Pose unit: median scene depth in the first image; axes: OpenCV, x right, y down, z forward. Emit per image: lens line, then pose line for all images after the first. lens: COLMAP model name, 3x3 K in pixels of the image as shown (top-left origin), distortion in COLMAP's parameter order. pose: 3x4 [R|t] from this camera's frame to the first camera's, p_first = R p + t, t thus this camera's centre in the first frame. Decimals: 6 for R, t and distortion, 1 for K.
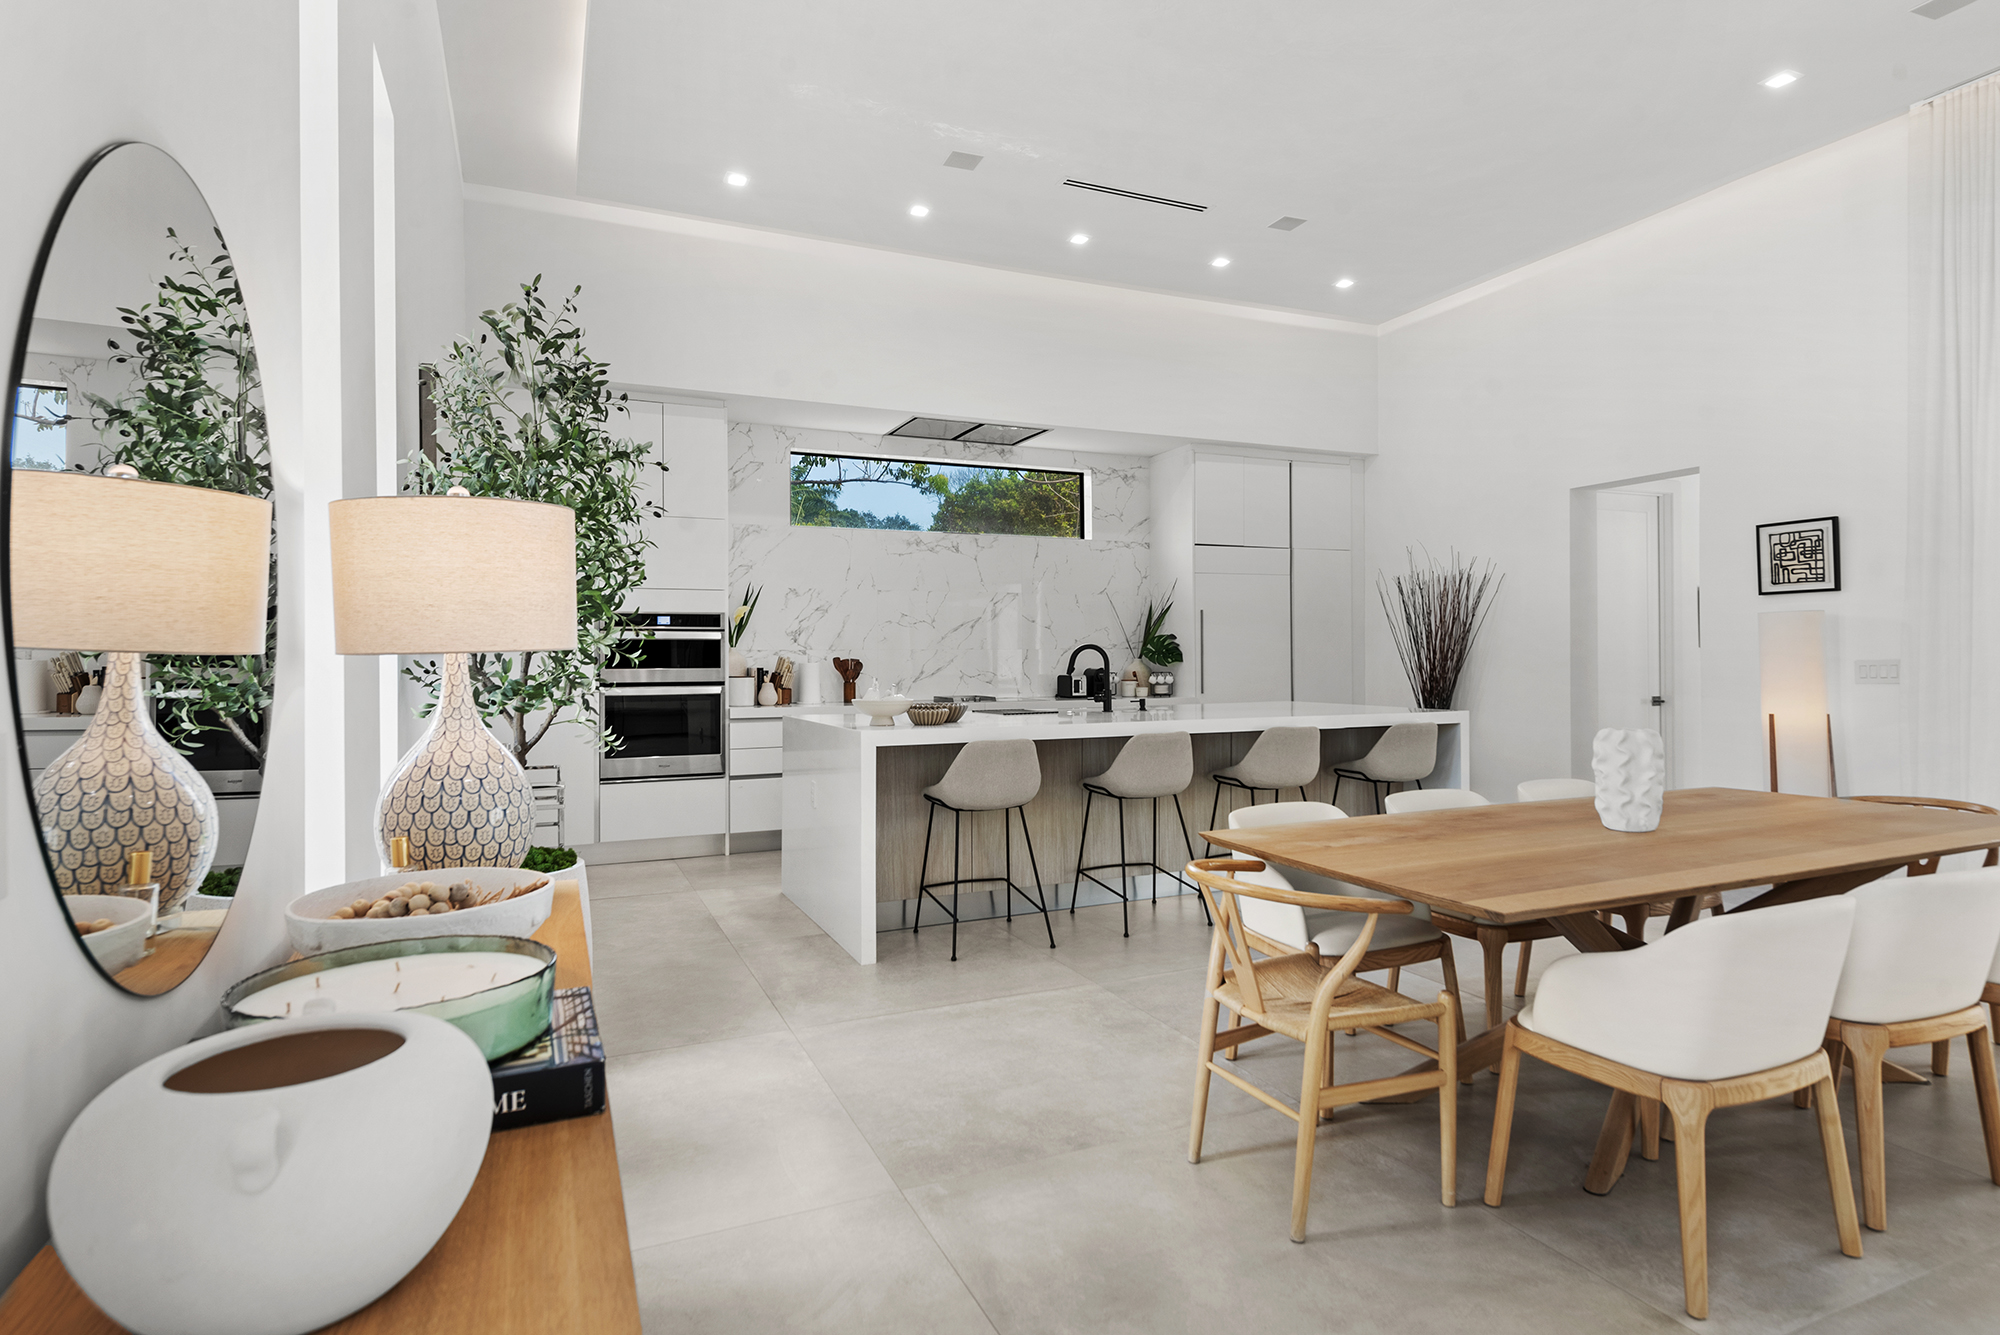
lens RADIAL K [[1048.5, 0, 1009.1], [0, 1048.5, 653.7], [0, 0, 1]] dist [0.022578, 0.001431]
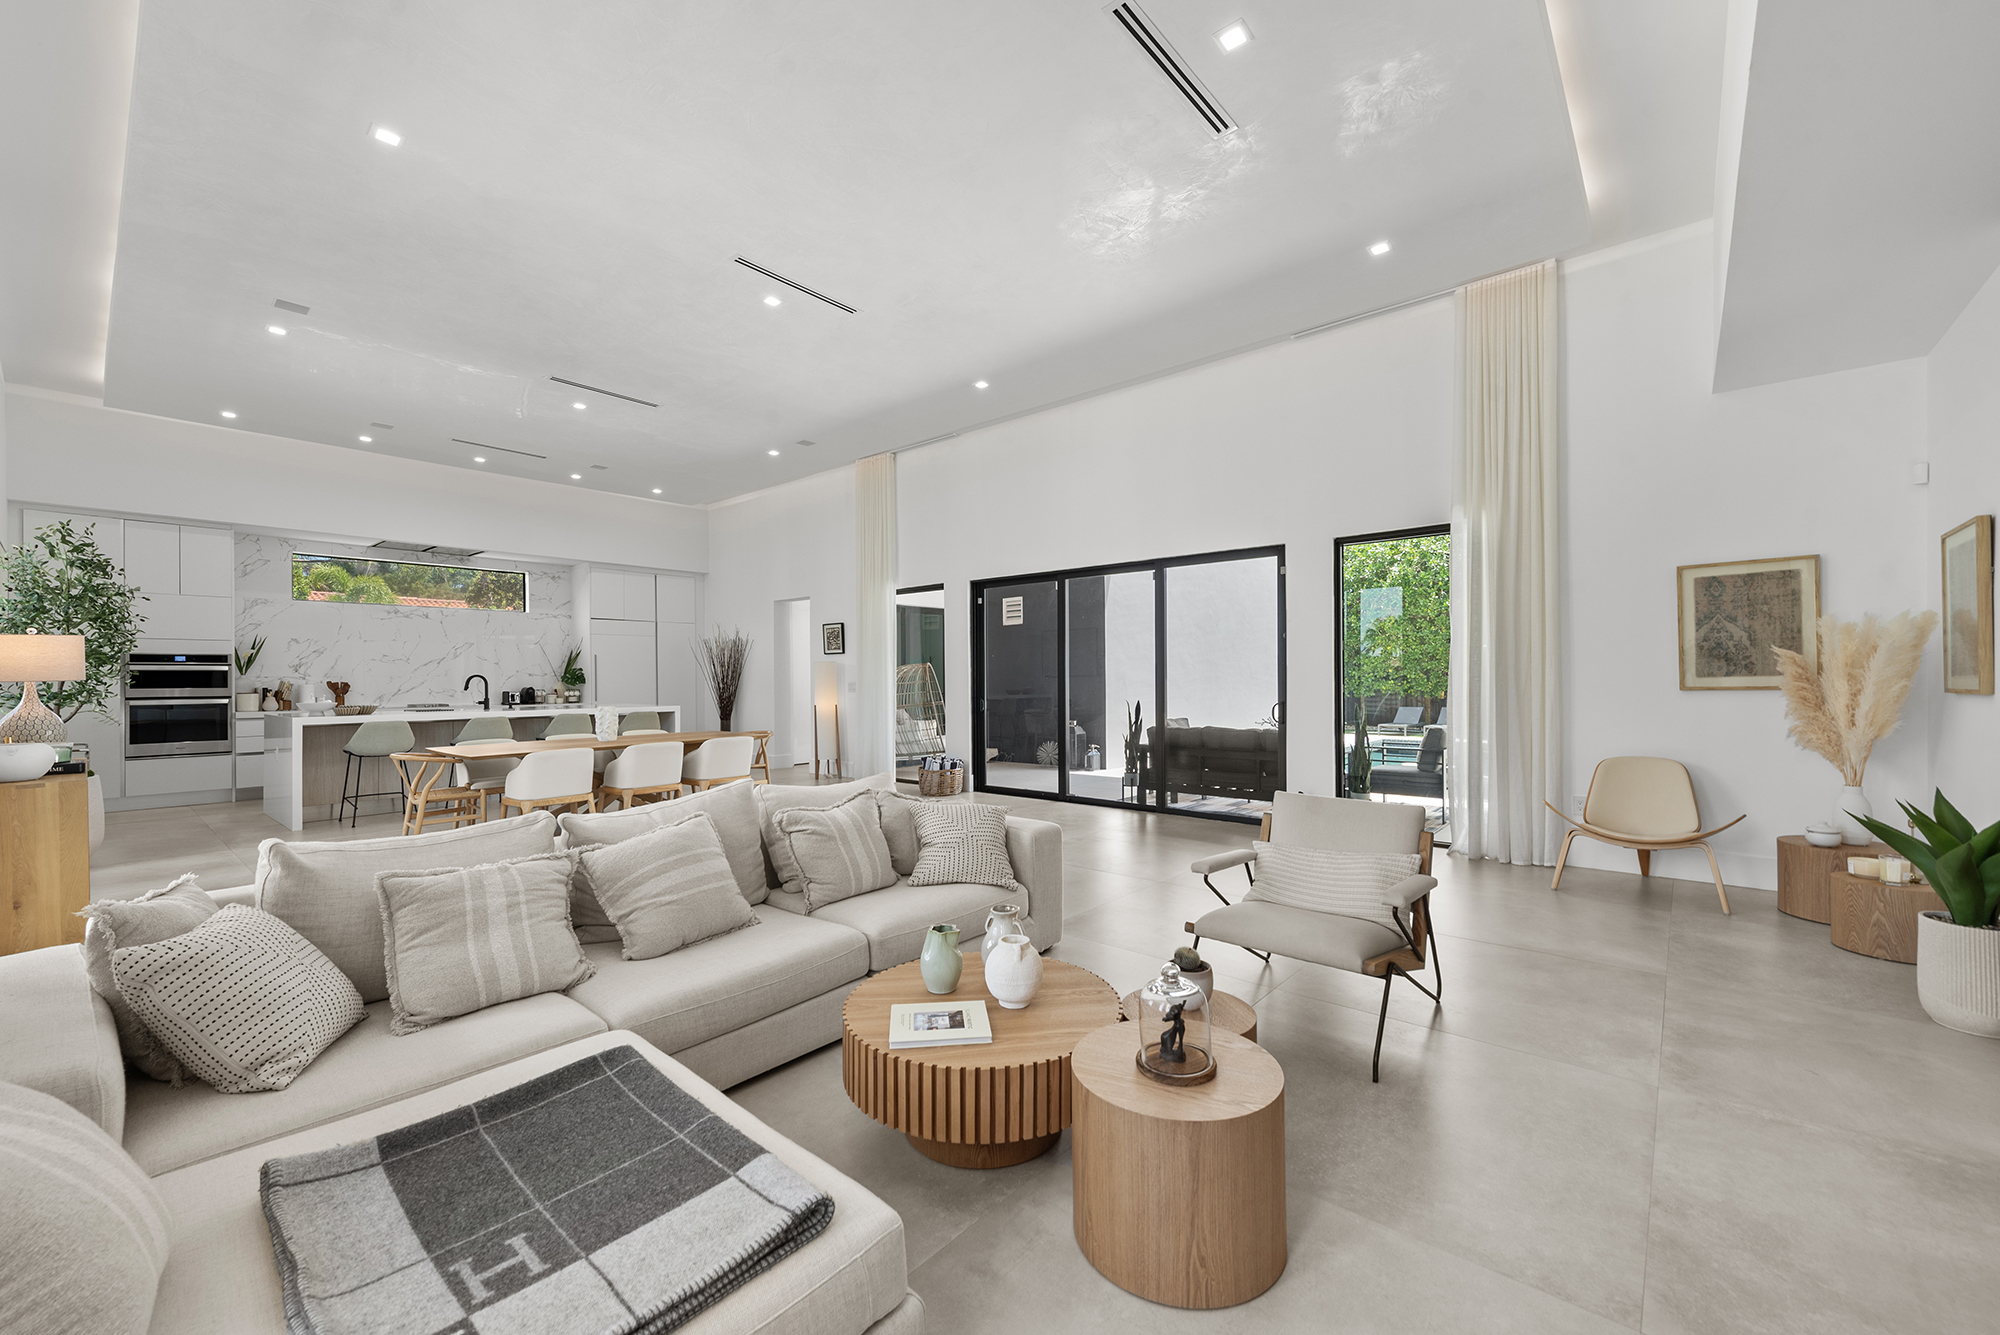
lens RADIAL K [[786.2, 0, 1004.9], [0, 786.2, 677.2], [0, 0, 1]] dist [0.003415, -0.000331]
pose [[0.902233, 0.002040, 0.431243, 0.325678], [-0.002035, 0.999998, -0.000472, -0.005527], [-0.431243, -0.000452, 0.902236, -0.715870]]
